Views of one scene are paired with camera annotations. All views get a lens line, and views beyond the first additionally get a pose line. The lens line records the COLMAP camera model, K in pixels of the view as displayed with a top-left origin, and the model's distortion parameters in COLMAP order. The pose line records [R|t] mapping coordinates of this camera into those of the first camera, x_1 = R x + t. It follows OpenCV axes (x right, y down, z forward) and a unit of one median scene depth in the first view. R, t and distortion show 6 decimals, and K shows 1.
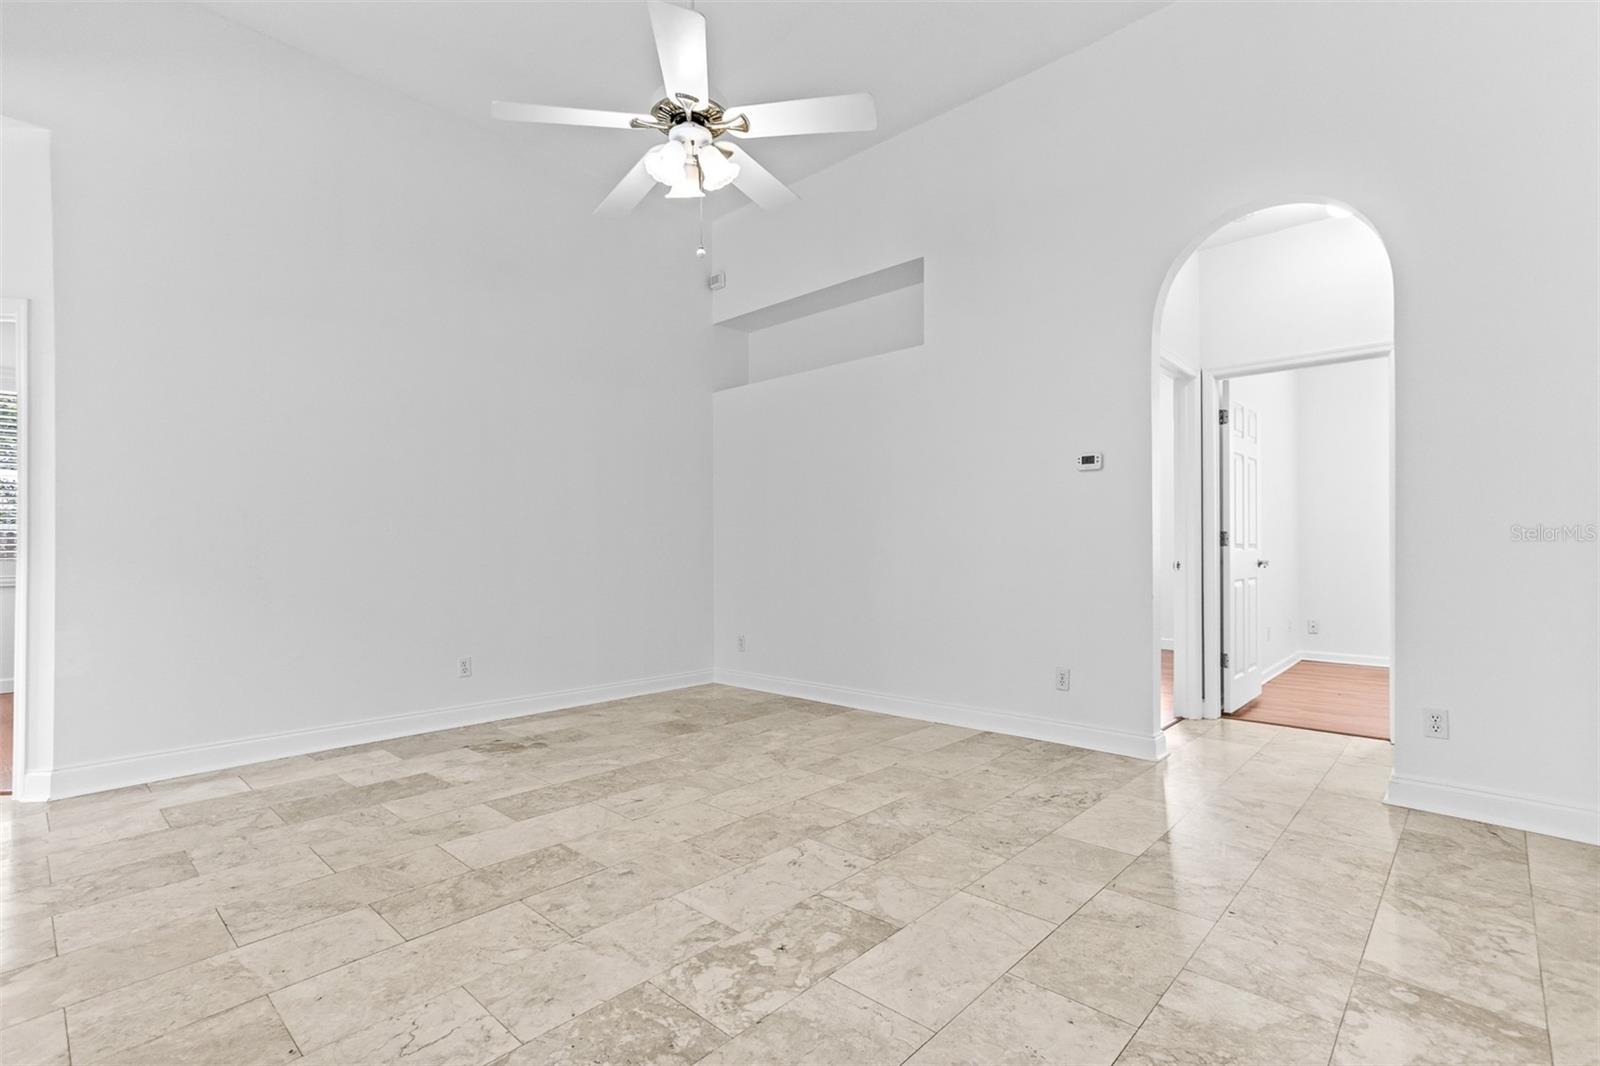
lens RADIAL K [[749.8, 0, 827.3], [0, 749.8, 549.0], [0, 0, 1]] dist [-0.032572, 0.026938]
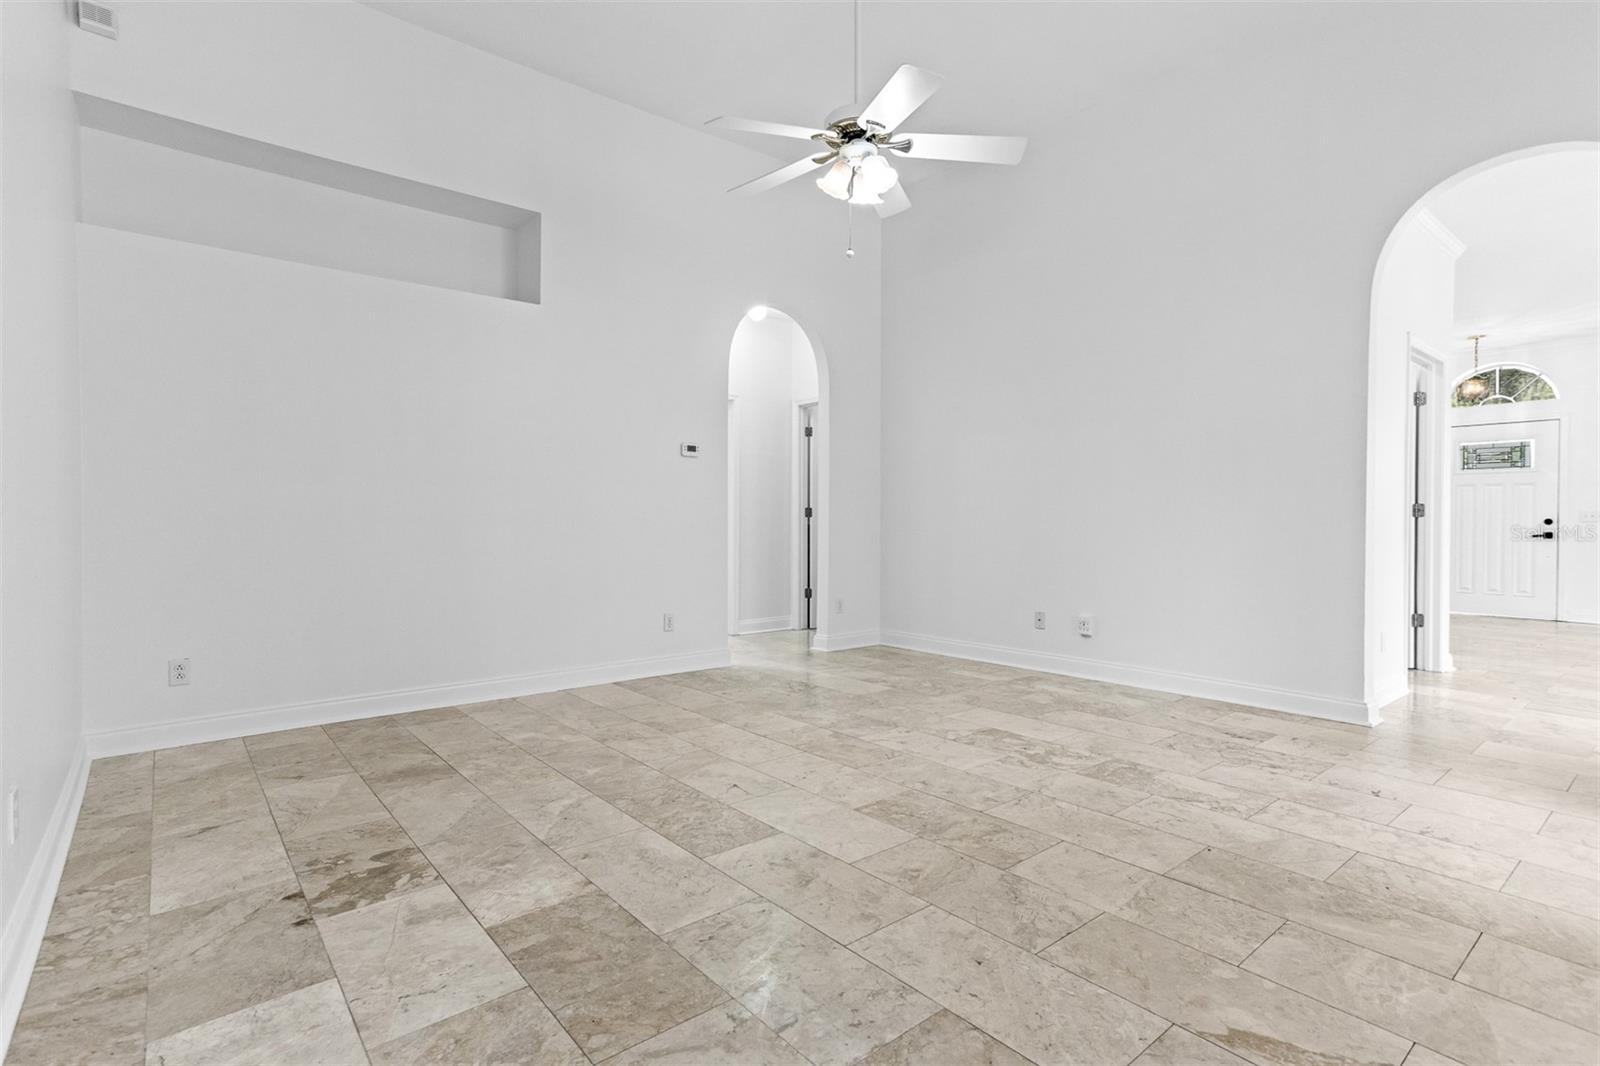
lens RADIAL K [[746.0, 0, 788.7], [0, 746.0, 525.4], [0, 0, 1]] dist [-0.020522, 0.017236]
pose [[0.163060, -0.000916, 0.986616, -1.256471], [-0.003170, 0.999994, 0.001452, 0.016056], [-0.986611, -0.003364, 0.163057, 0.862200]]
